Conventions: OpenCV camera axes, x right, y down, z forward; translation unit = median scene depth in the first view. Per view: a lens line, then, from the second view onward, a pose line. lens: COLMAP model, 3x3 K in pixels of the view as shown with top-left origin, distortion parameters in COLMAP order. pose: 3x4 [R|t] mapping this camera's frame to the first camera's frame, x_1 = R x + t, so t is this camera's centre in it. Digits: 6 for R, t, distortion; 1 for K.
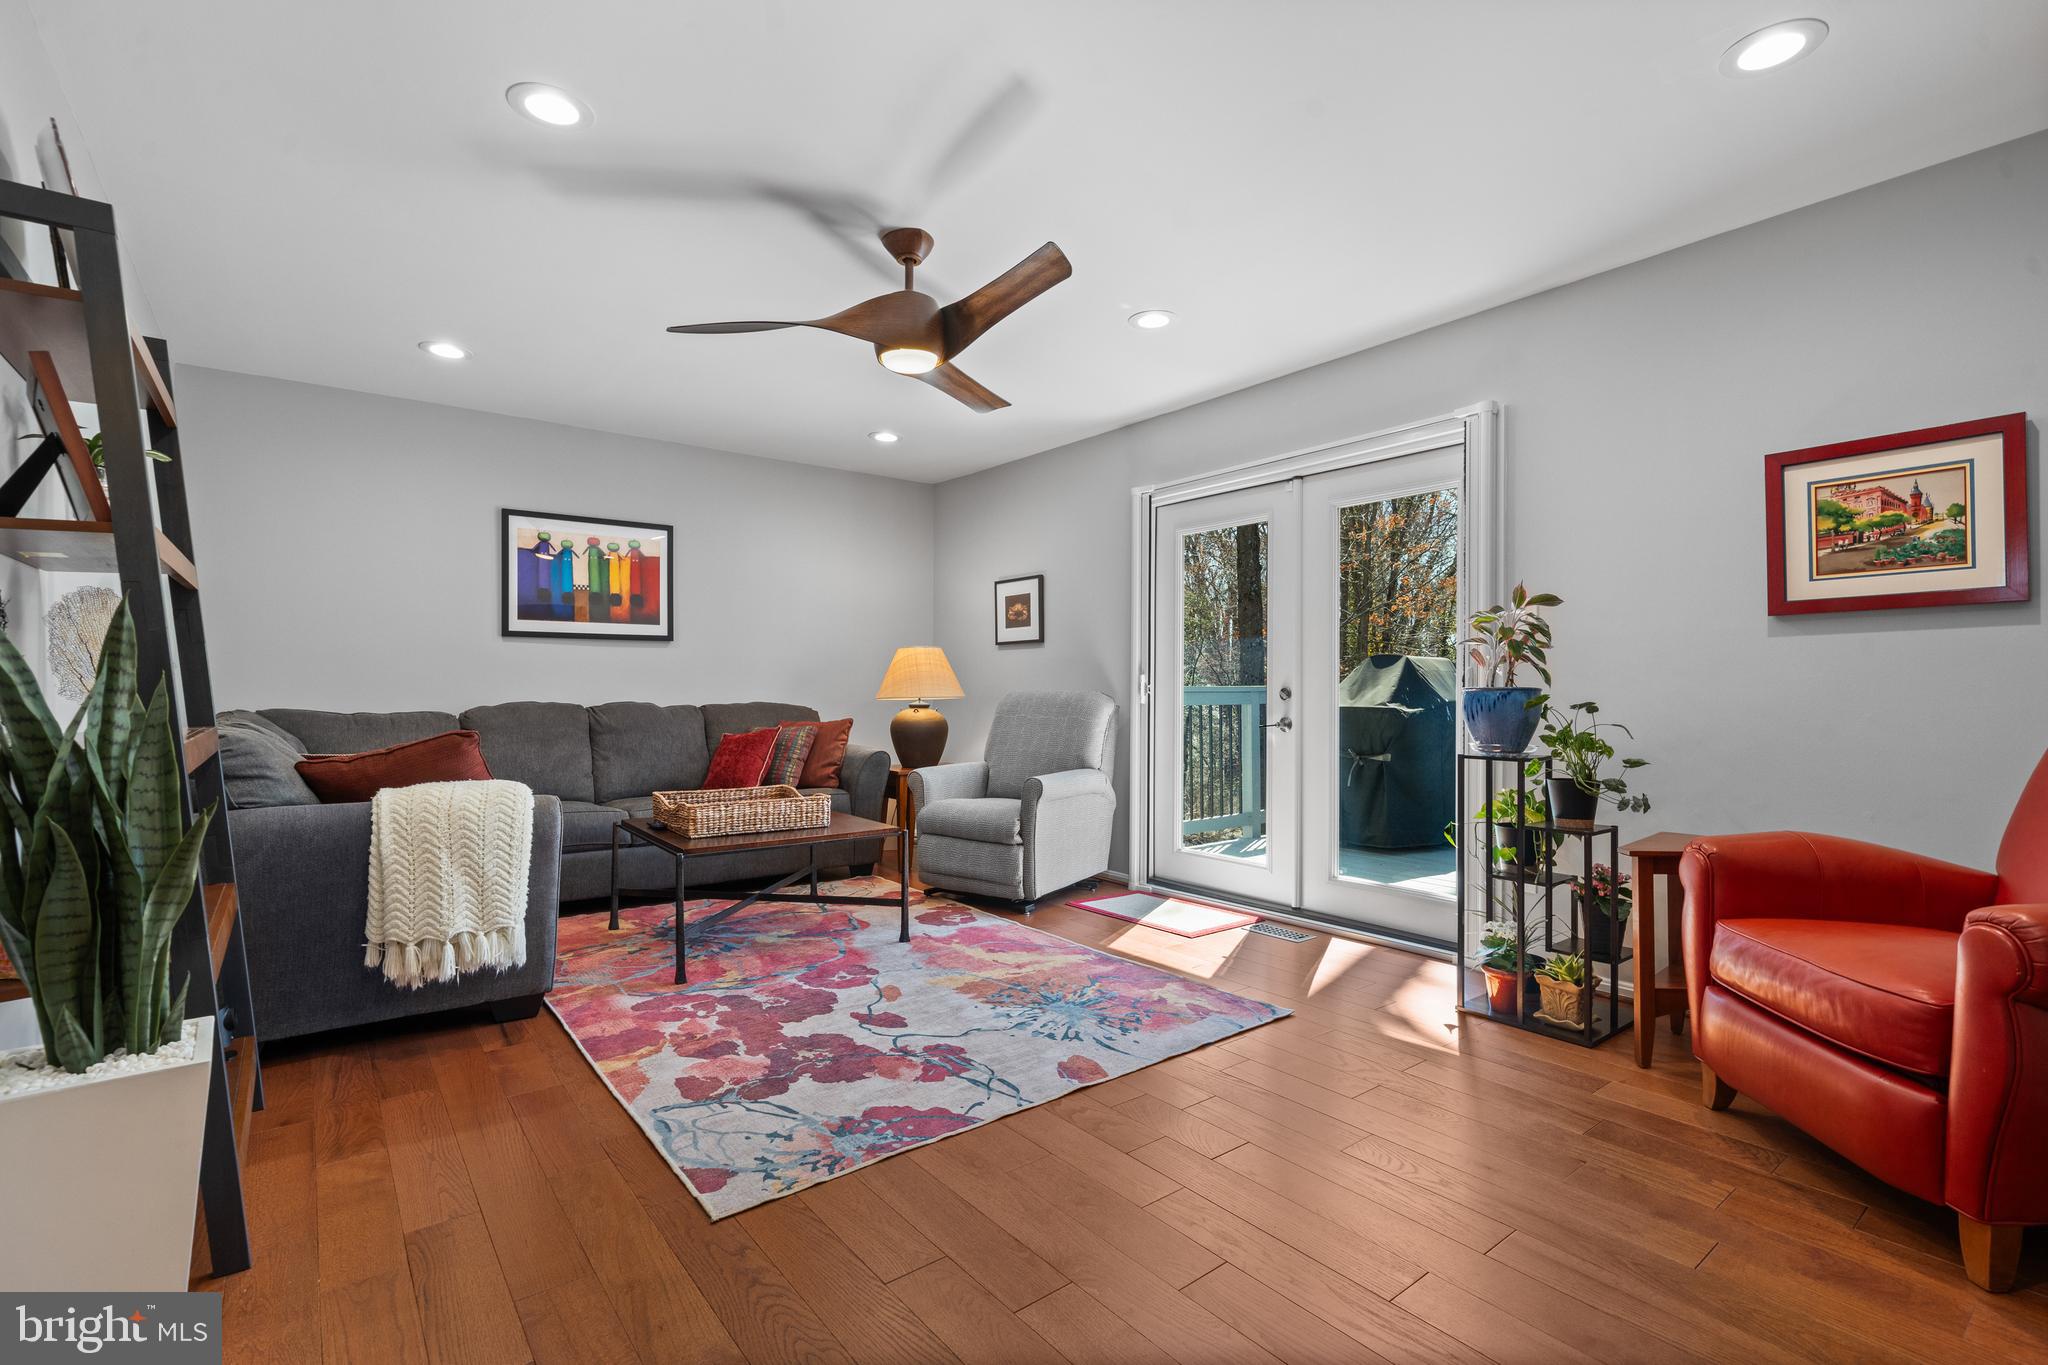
lens RADIAL K [[955.9, 0, 1030.8], [0, 955.9, 688.1], [0, 0, 1]] dist [0.004098, -0.000597]
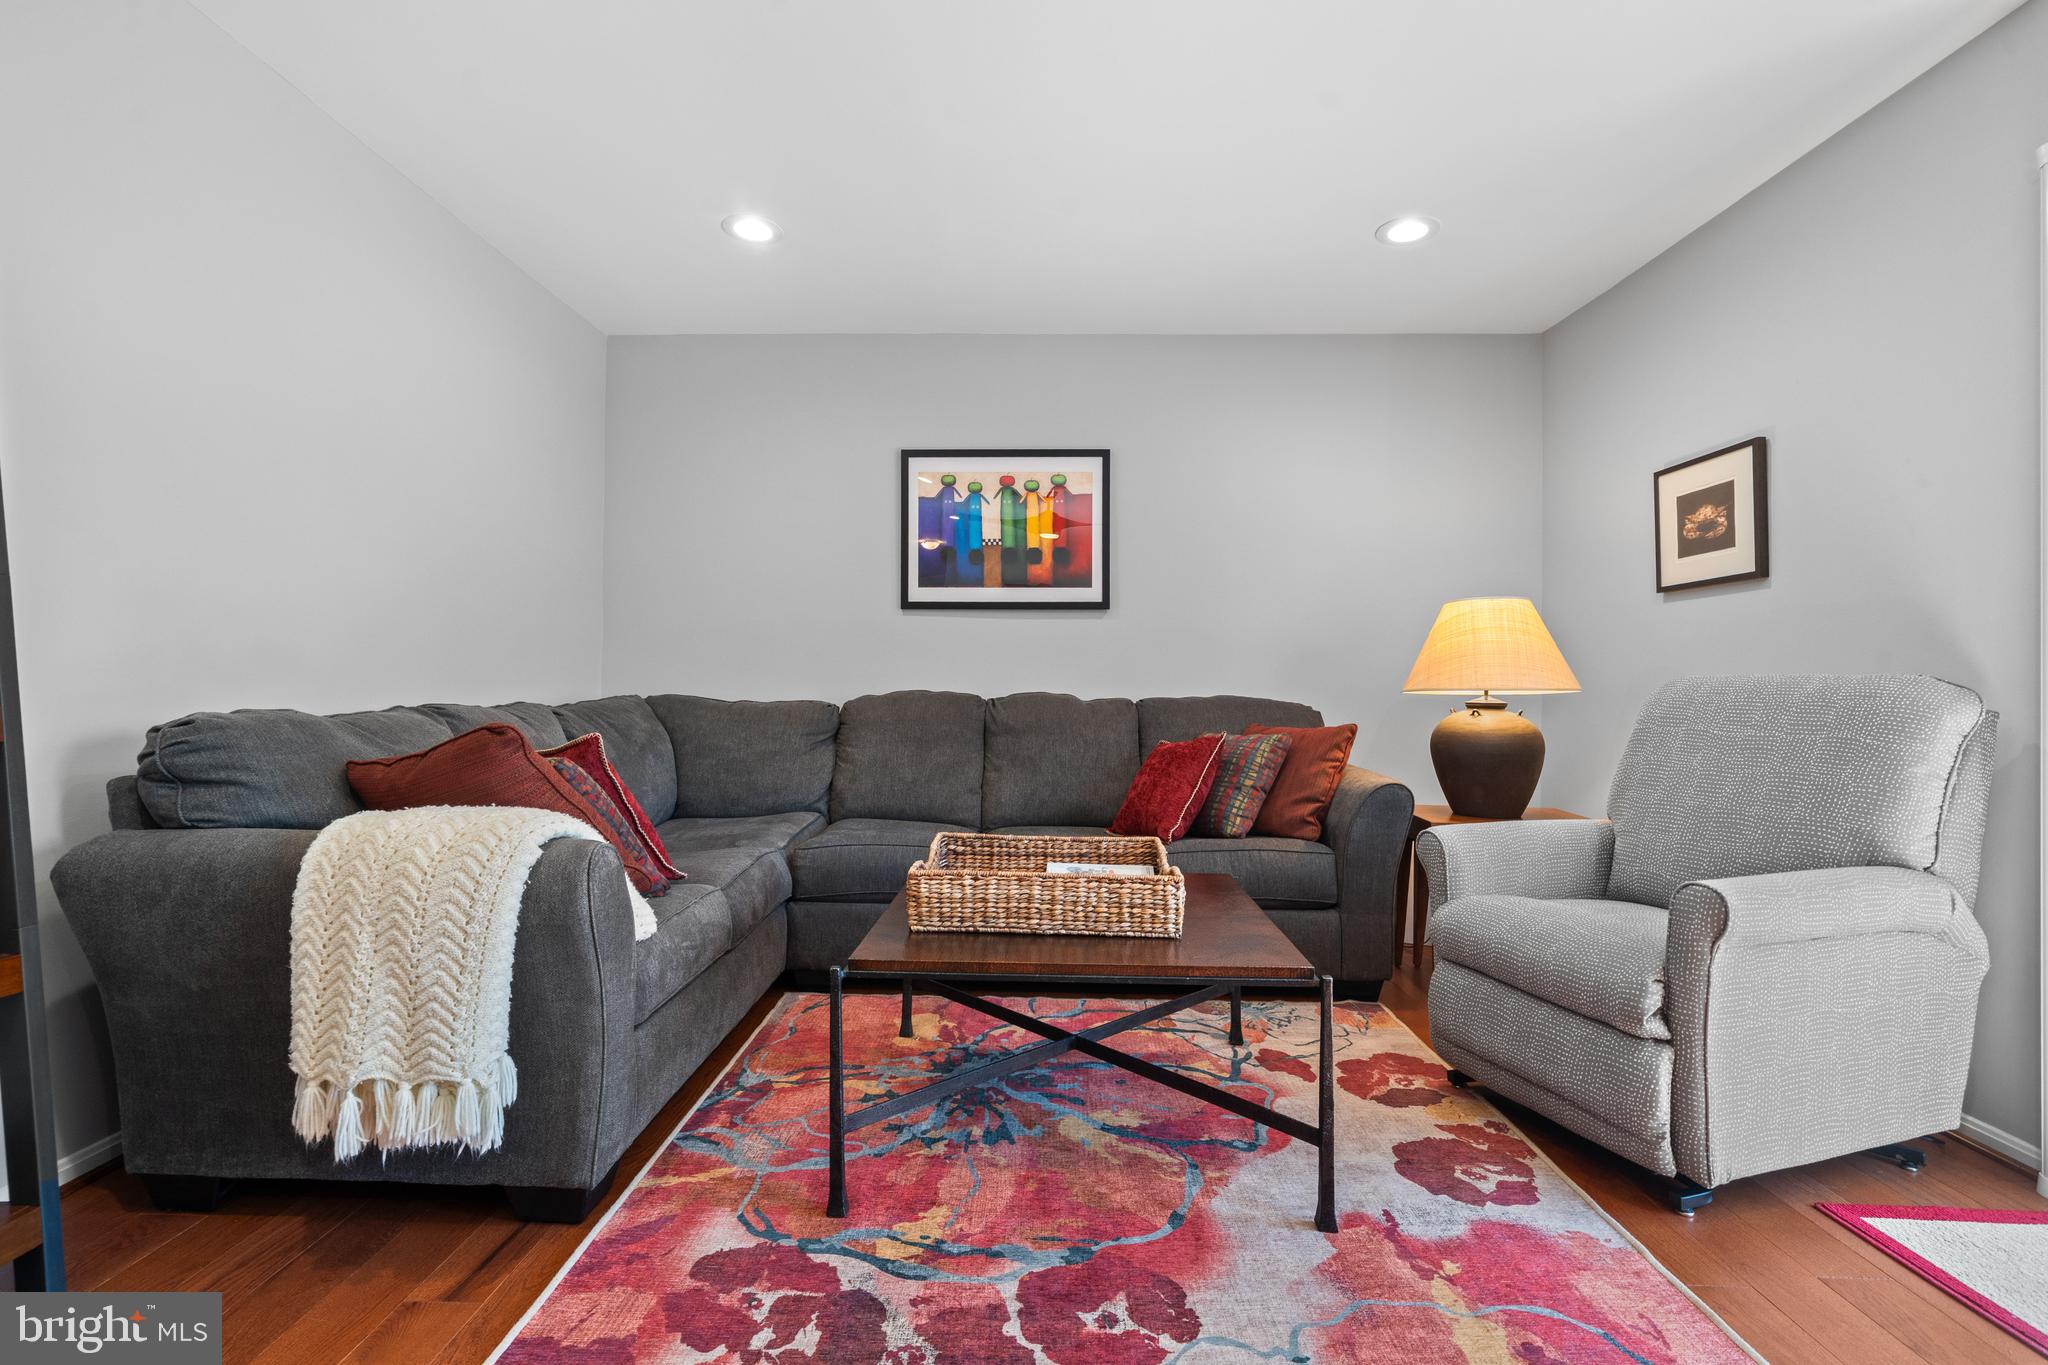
lens RADIAL K [[955.9, 0, 1025.2], [0, 955.9, 672.0], [0, 0, 1]] dist [0.004098, -0.000597]
pose [[0.771024, -0.006769, -0.636770, 0.041087], [-0.006273, 0.999814, -0.018223, 0.013968], [0.636775, 0.018044, 0.770839, 0.505871]]
